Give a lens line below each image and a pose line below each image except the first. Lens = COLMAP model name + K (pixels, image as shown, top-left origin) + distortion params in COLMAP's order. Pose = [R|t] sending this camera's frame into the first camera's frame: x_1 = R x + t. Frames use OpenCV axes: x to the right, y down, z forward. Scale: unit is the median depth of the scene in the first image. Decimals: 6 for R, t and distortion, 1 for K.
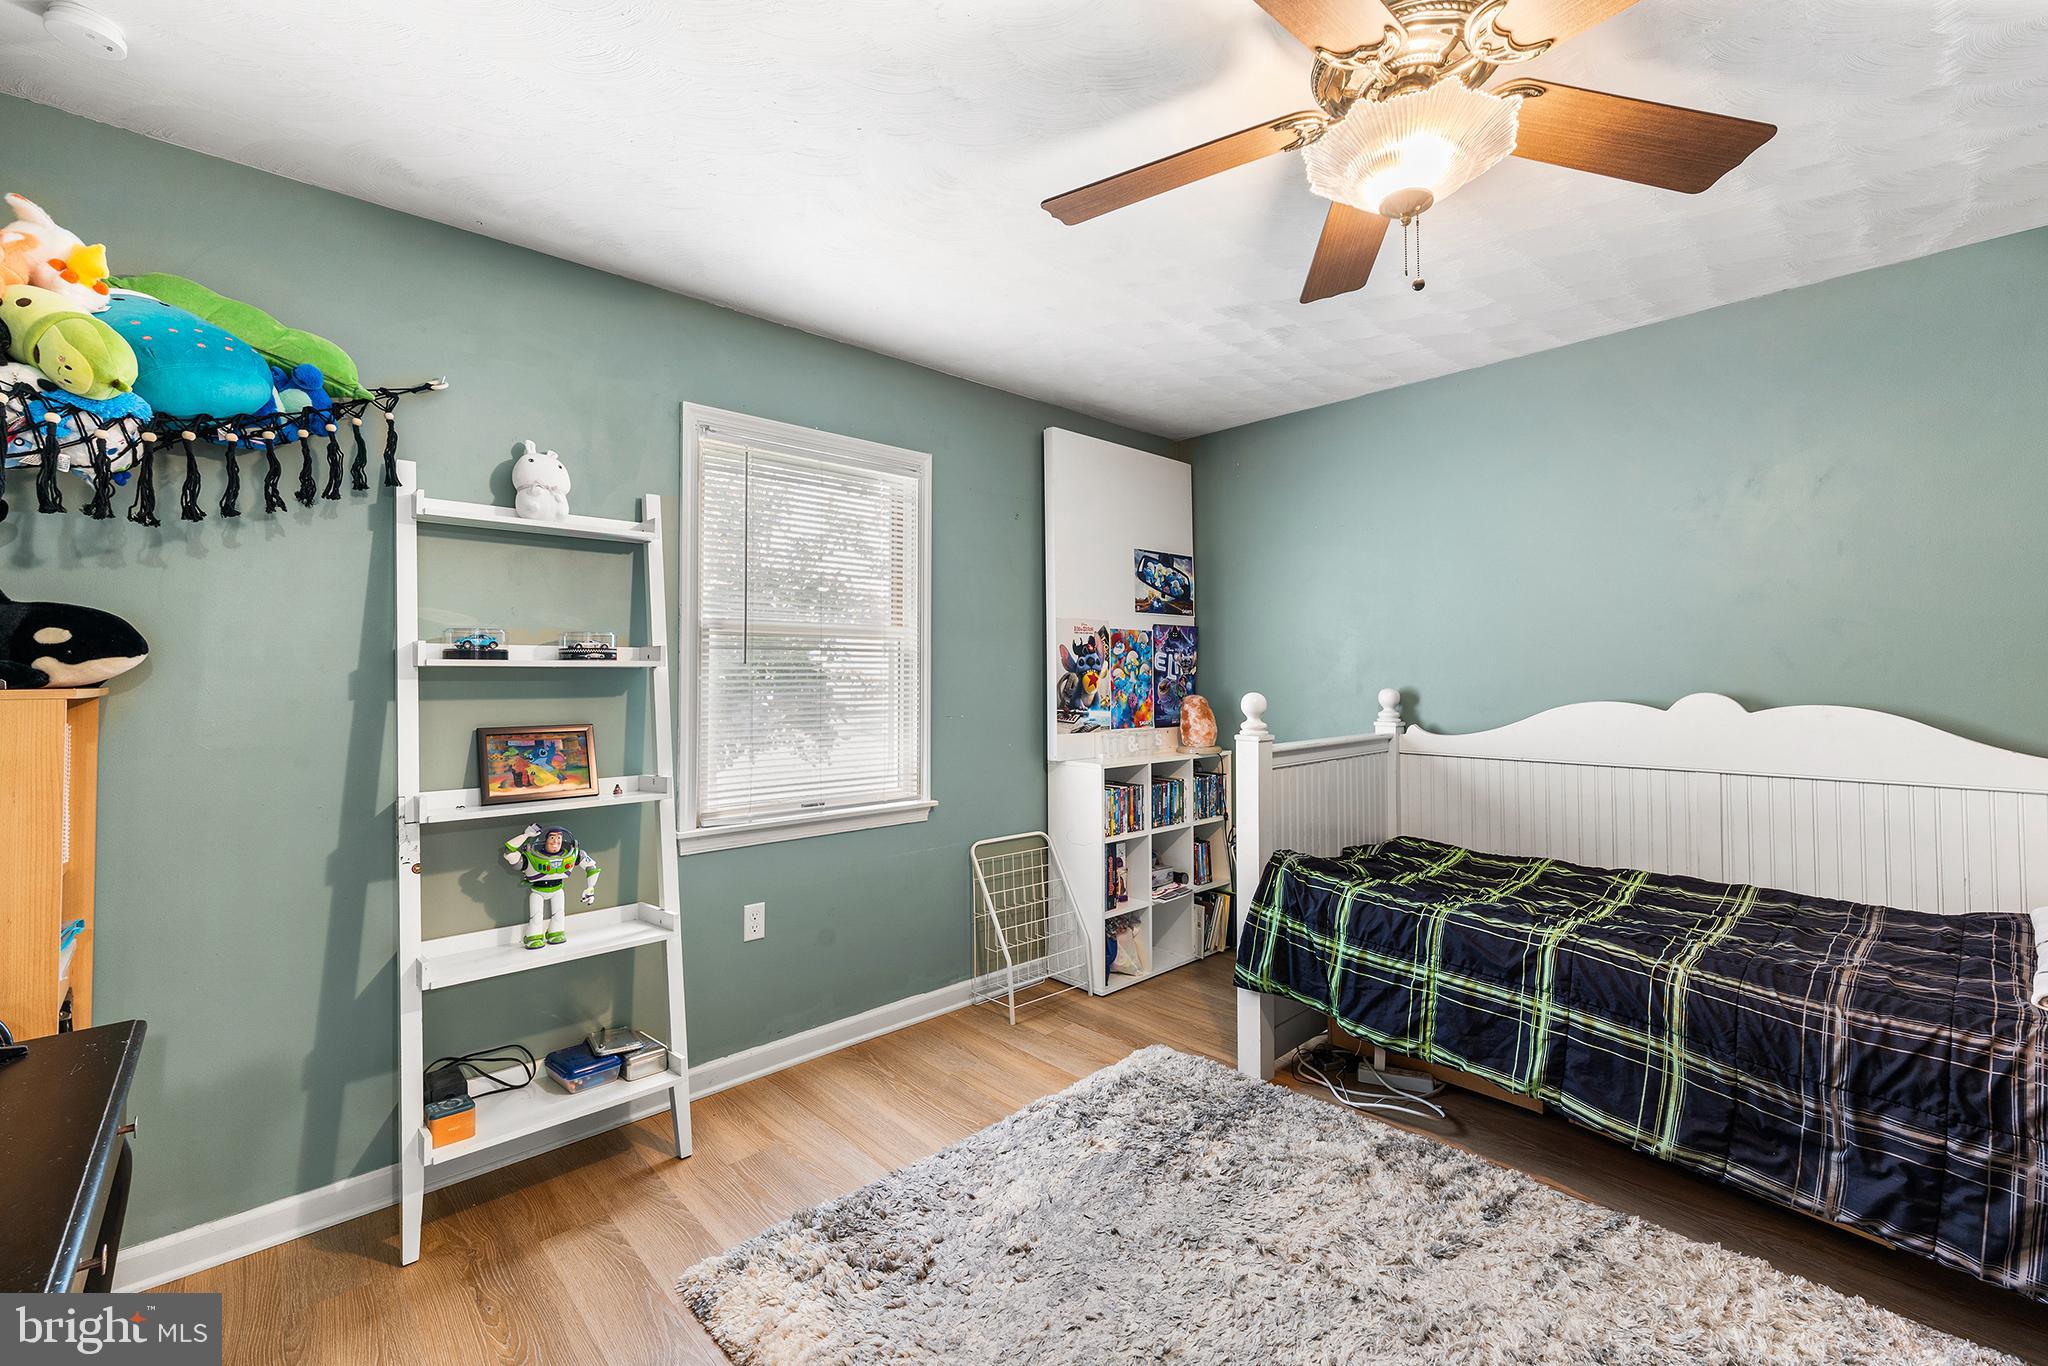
lens RADIAL K [[845.6, 0, 1023.1], [0, 845.6, 666.1], [0, 0, 1]] dist [-0.011918, -0.000165]
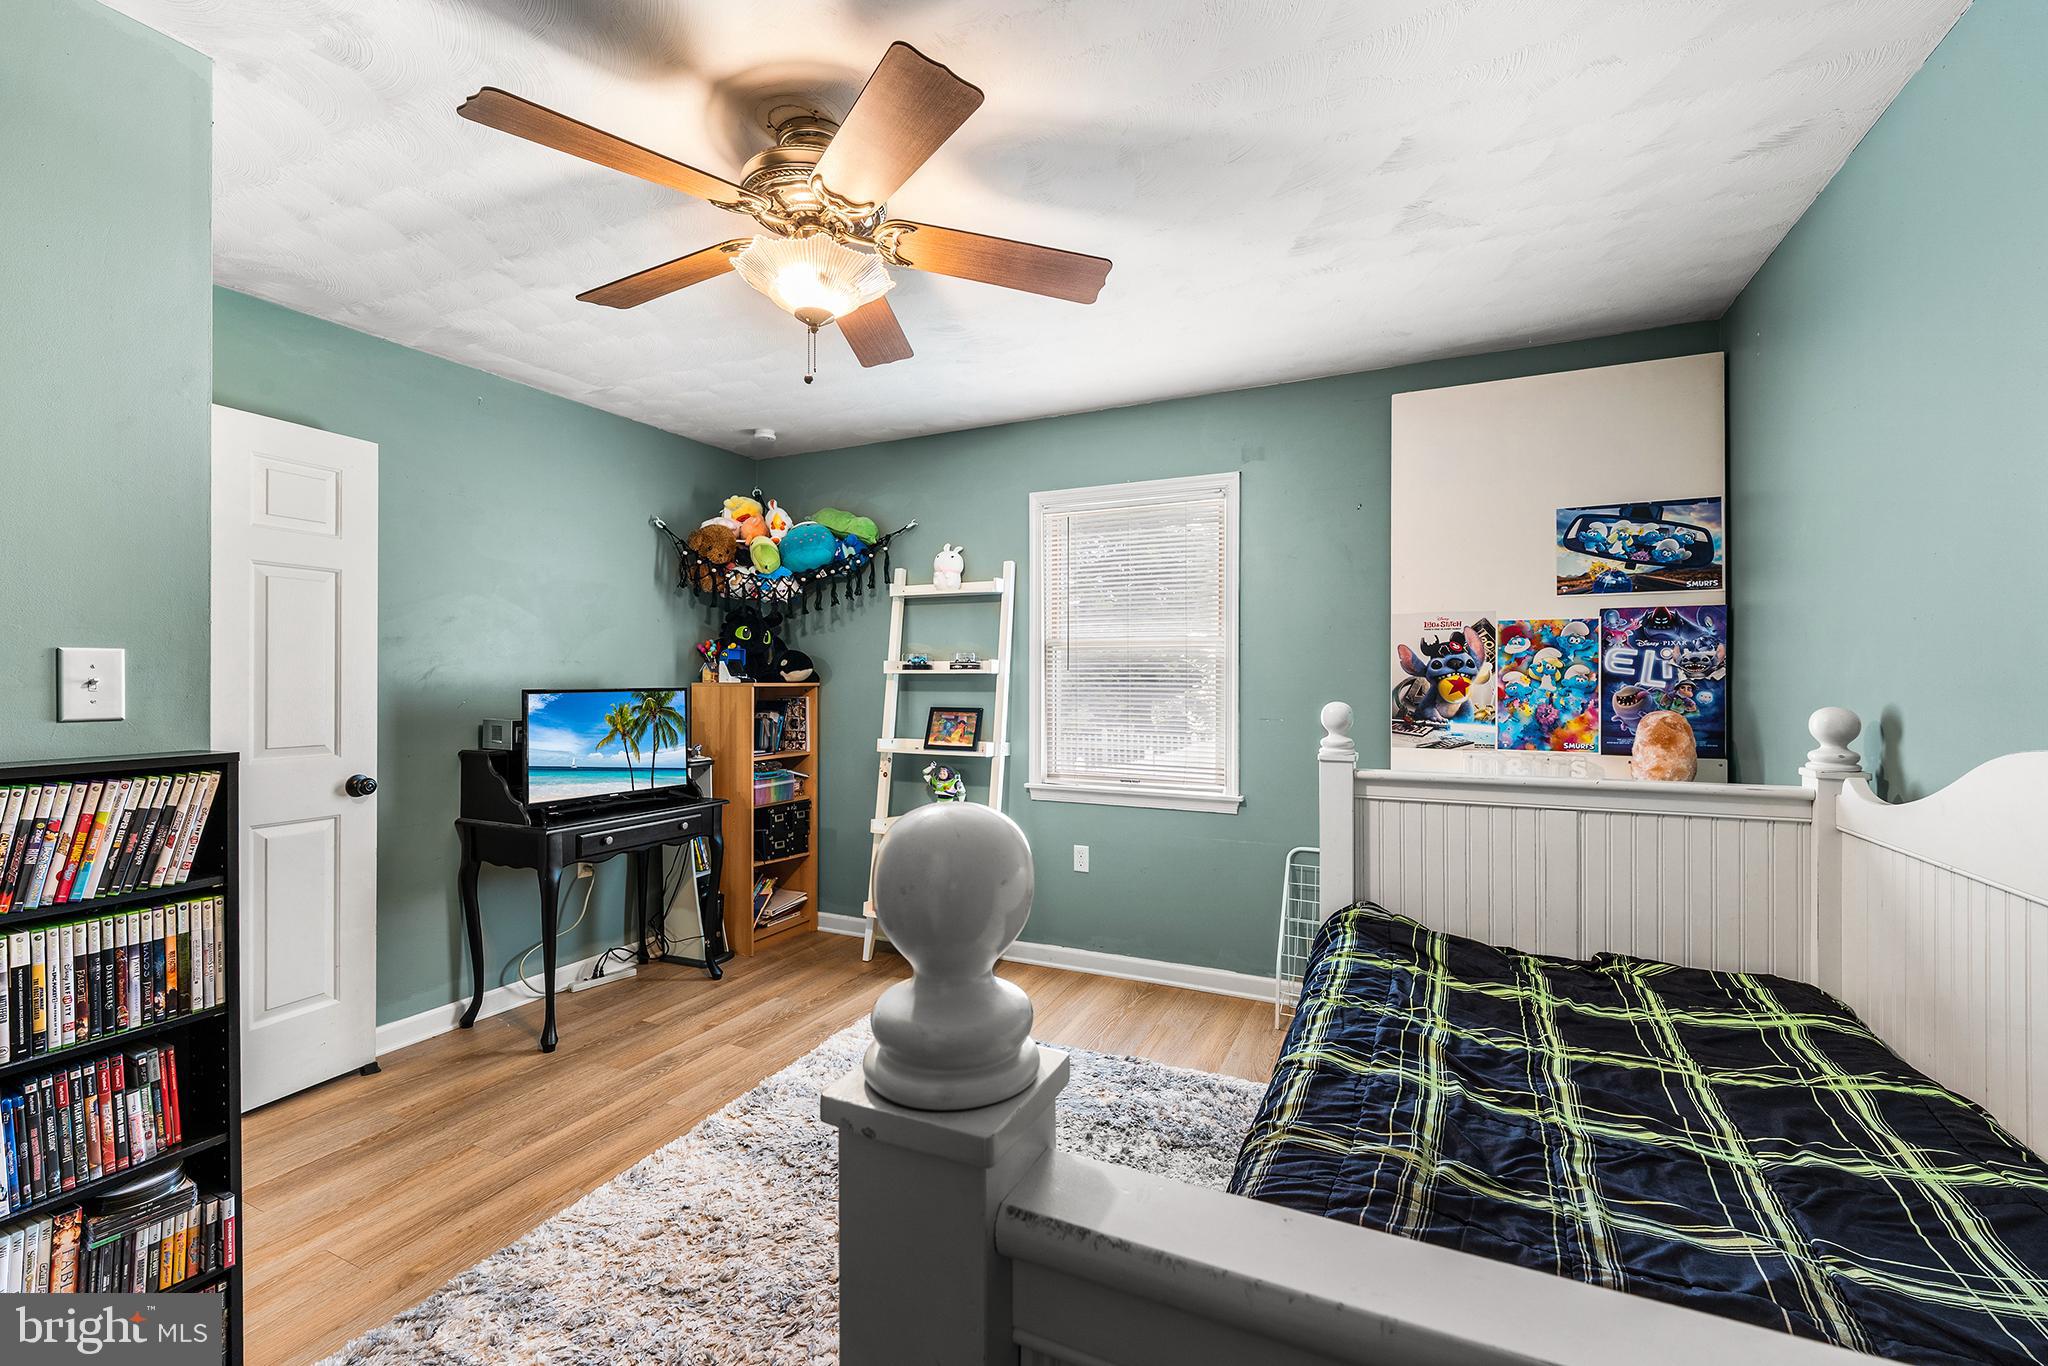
lens RADIAL K [[850.9, 0, 1032.9], [0, 850.9, 695.8], [0, 0, 1]] dist [0.000020, -0.000042]
pose [[0.367678, 0.019789, -0.929743, 0.696922], [0.006115, 0.999700, 0.023697, 0.003927], [0.929933, -0.014398, 0.367447, 0.314424]]
